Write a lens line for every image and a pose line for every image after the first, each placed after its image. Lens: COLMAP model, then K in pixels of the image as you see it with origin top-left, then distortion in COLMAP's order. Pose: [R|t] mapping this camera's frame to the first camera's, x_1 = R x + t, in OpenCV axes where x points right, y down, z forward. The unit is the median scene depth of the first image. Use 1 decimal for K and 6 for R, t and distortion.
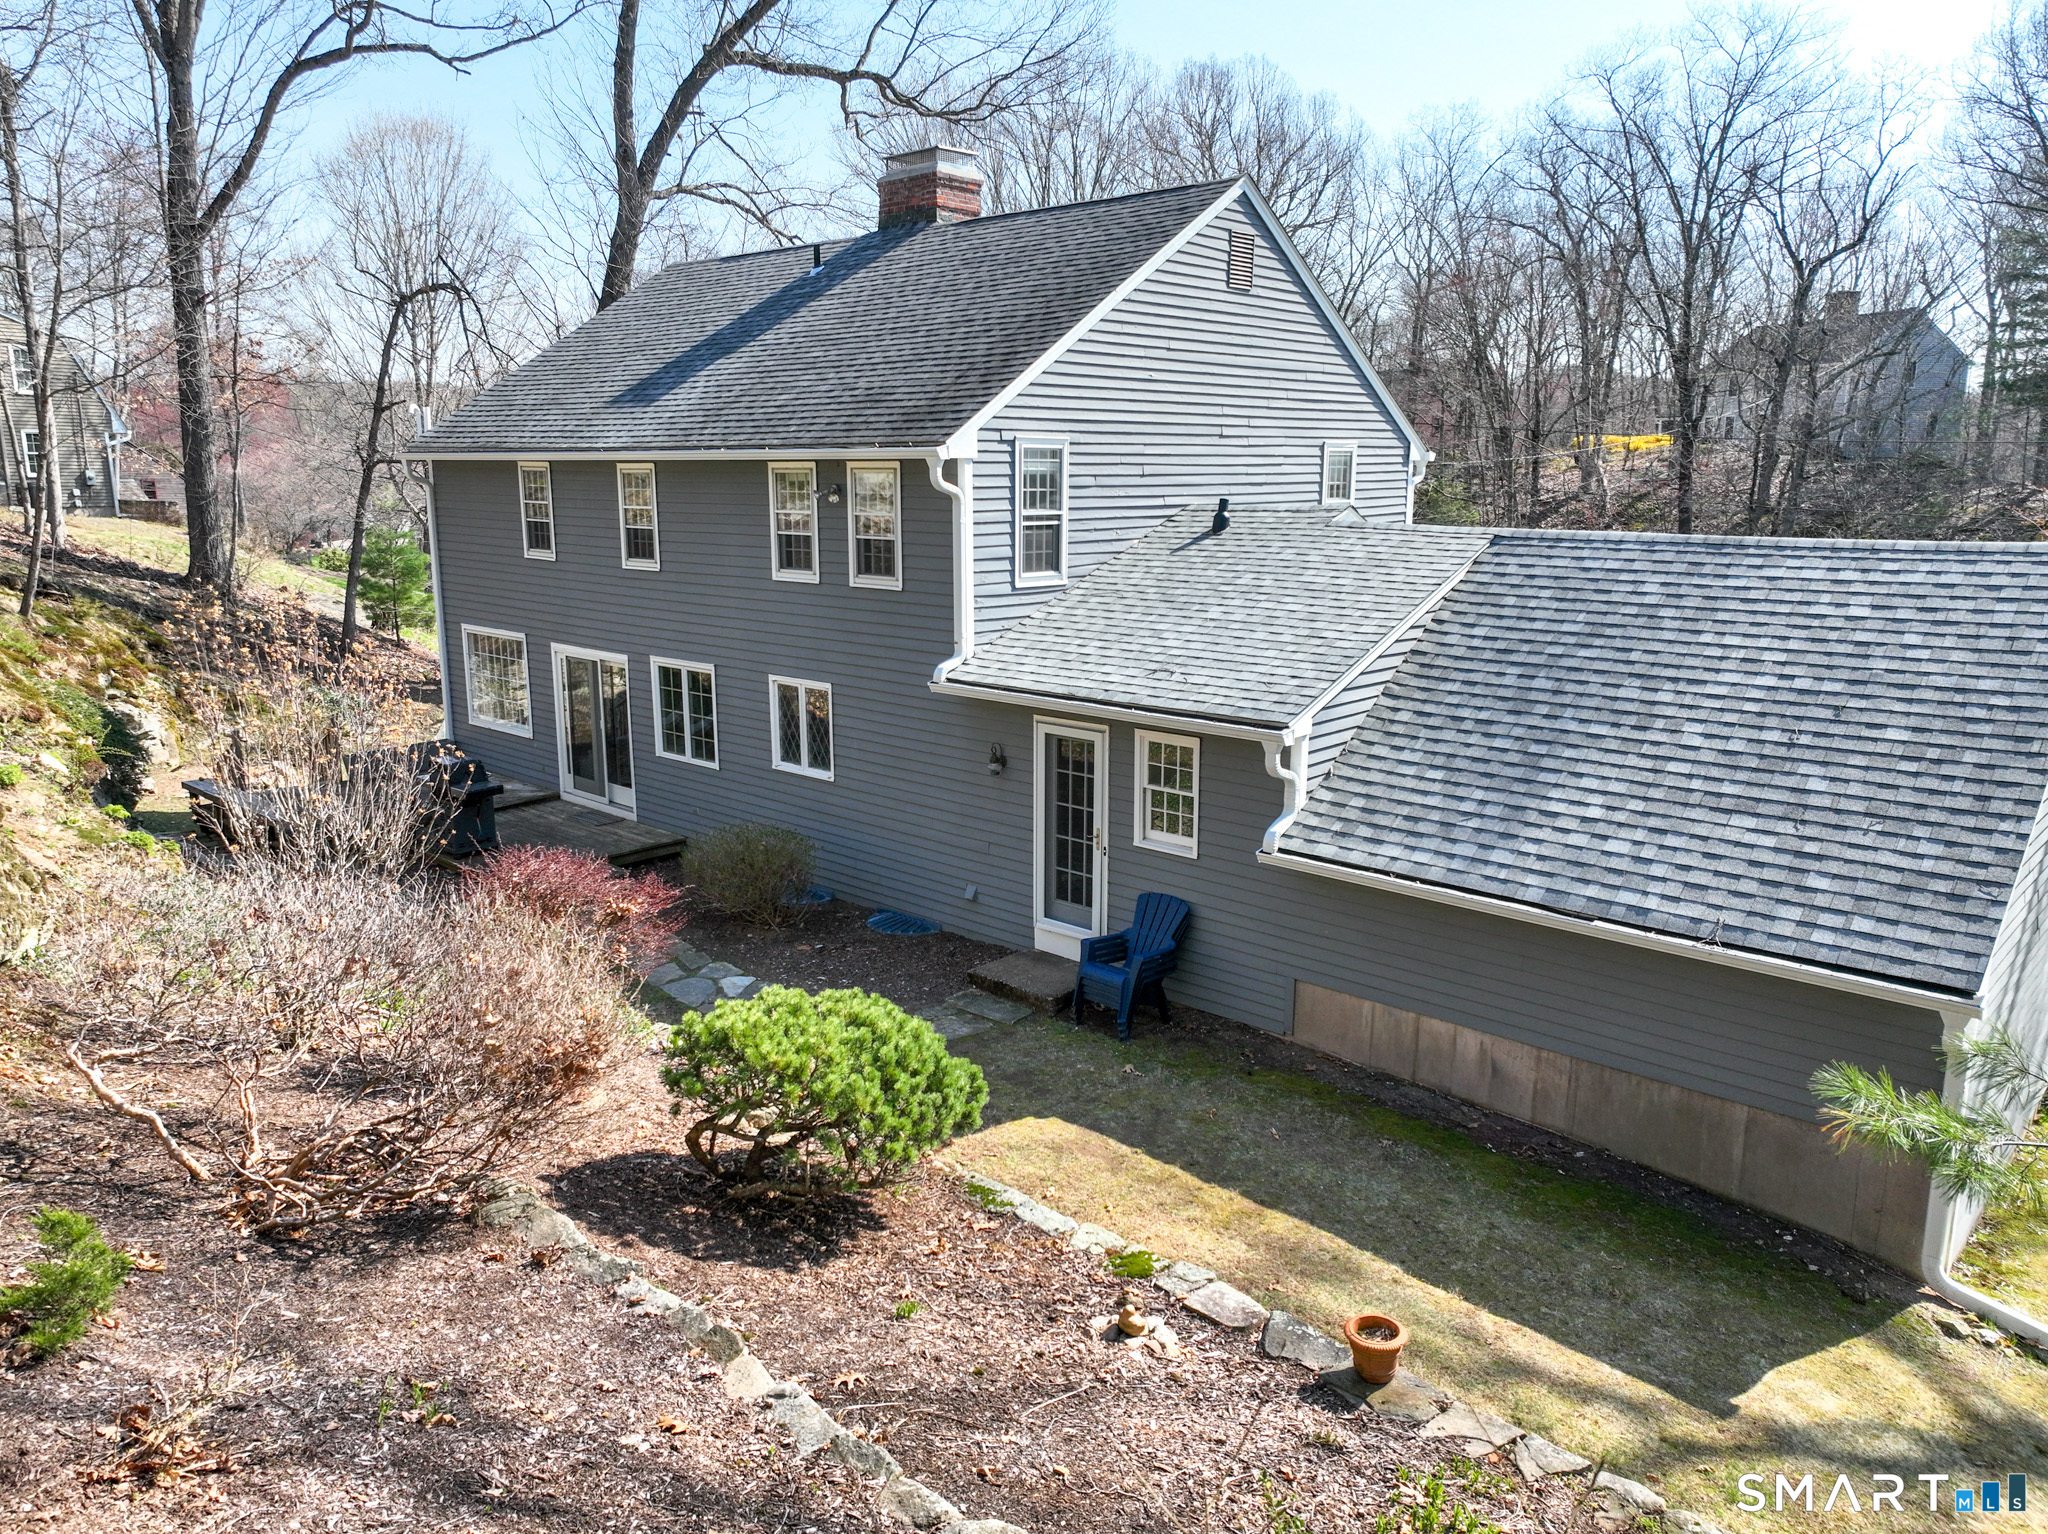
lens RADIAL K [[1438.2, 0, 1024.0], [0, 1438.2, 767.0], [0, 0, 1]] dist [0.003534, 0.009324]
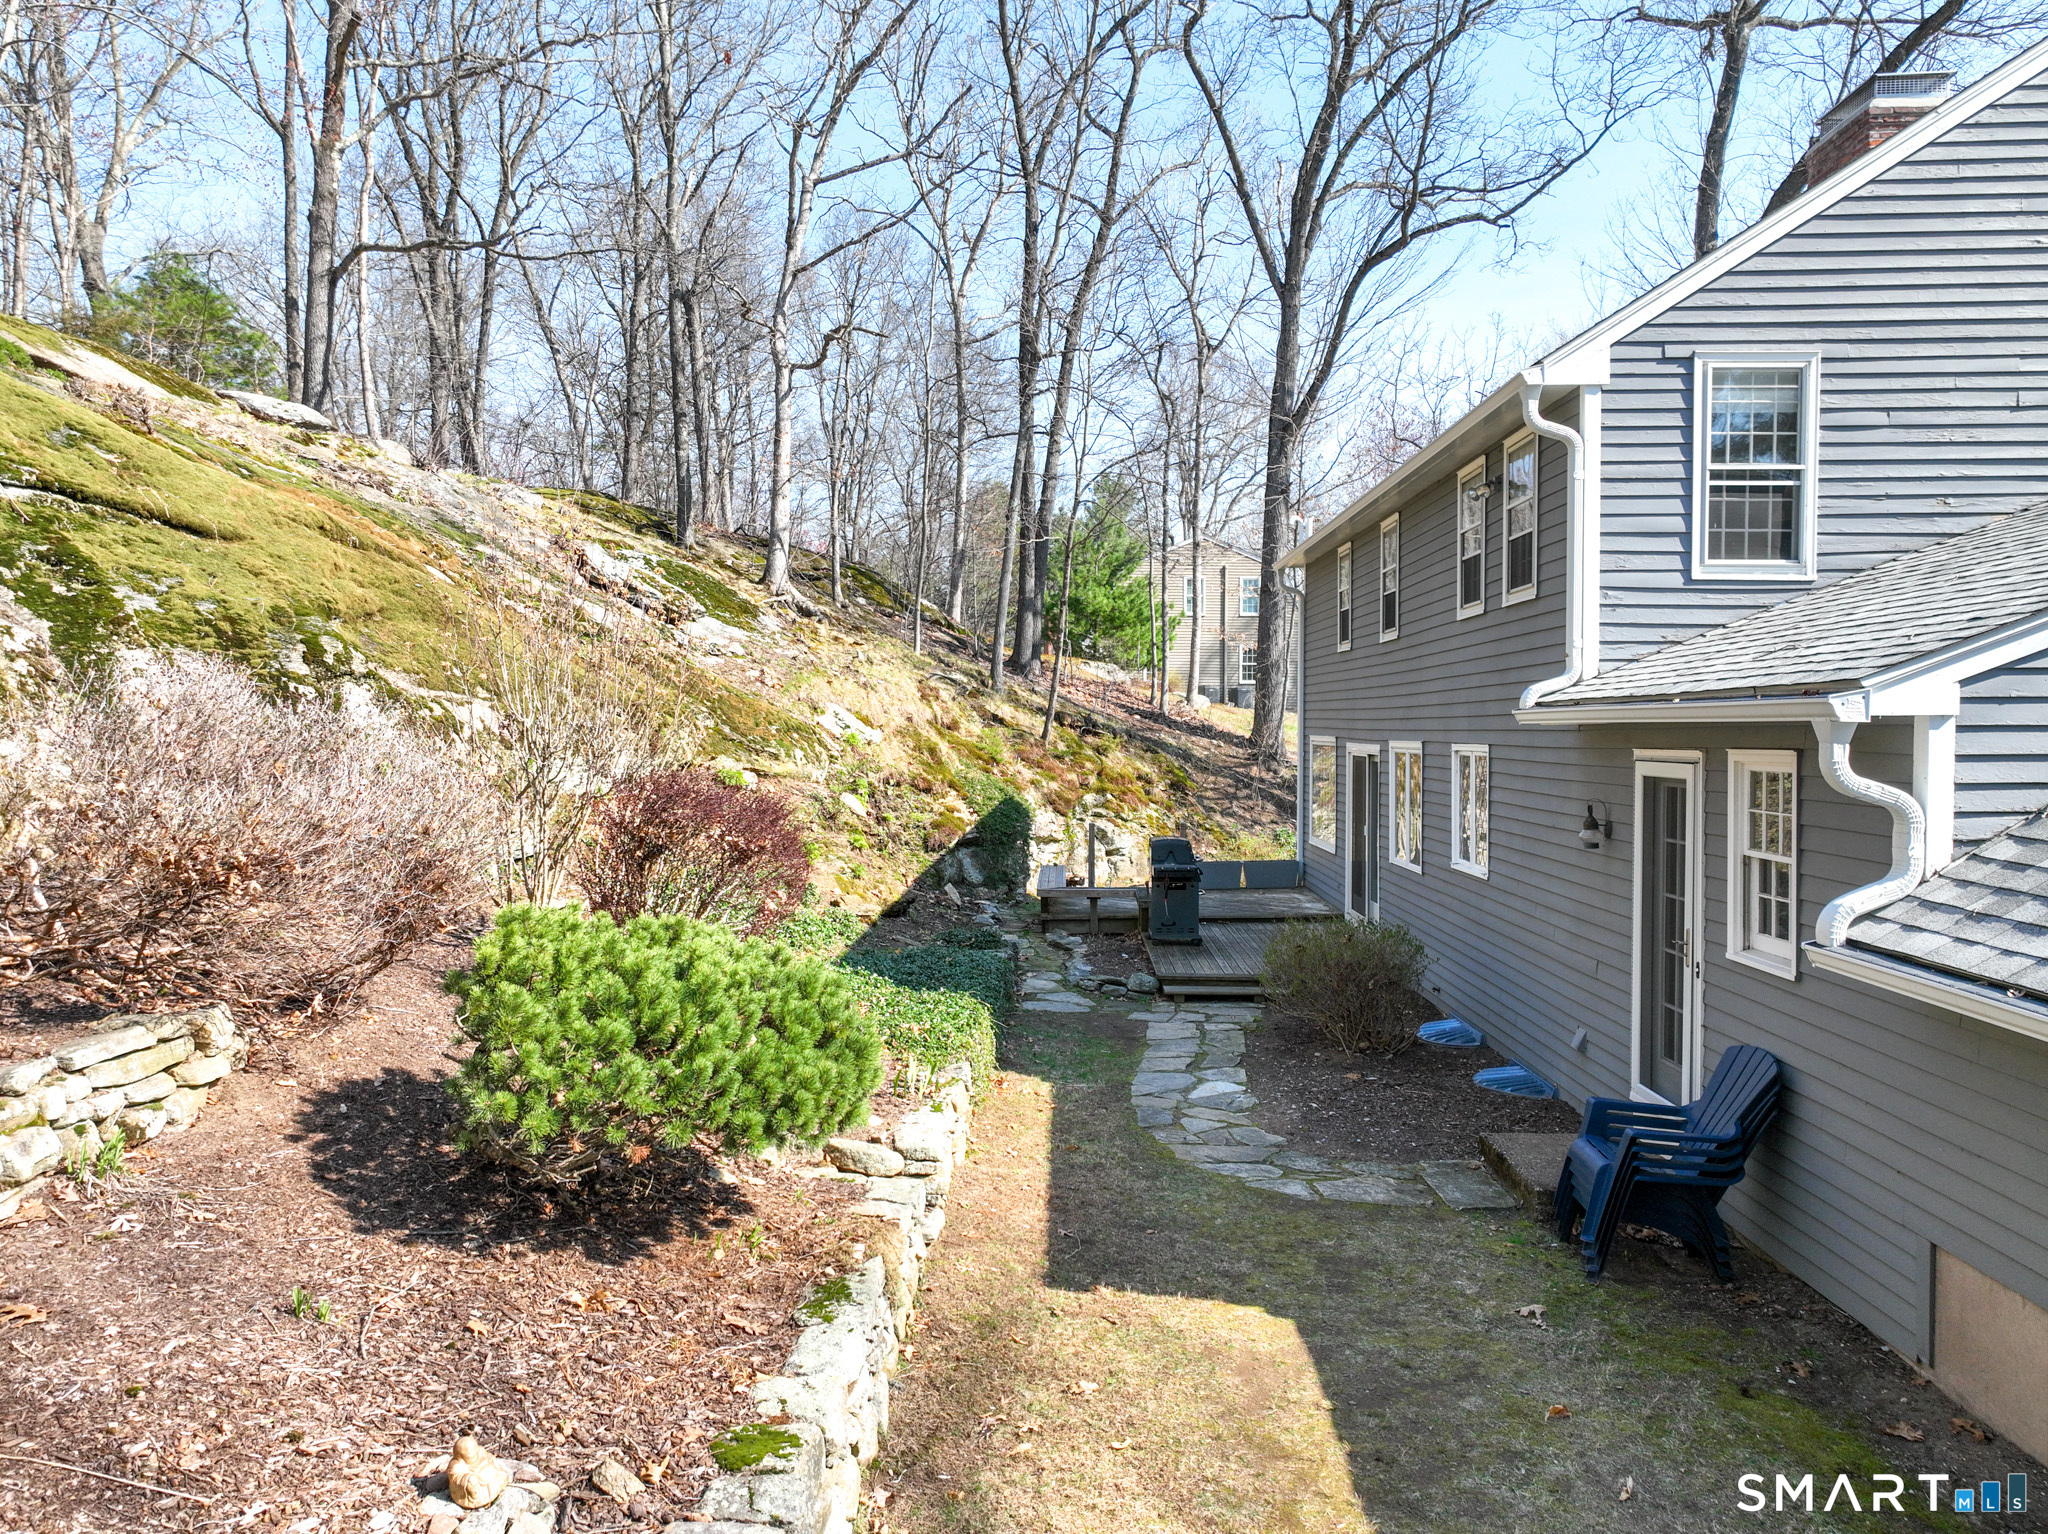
lens RADIAL K [[1438.2, 0, 1024.0], [0, 1438.2, 767.0], [0, 0, 1]] dist [0.003534, 0.009324]
pose [[0.653732, 0.019346, -0.756479, 0.296069], [-0.155067, 0.981884, -0.108895, 0.078010], [0.740667, 0.188493, 0.644889, 0.376499]]
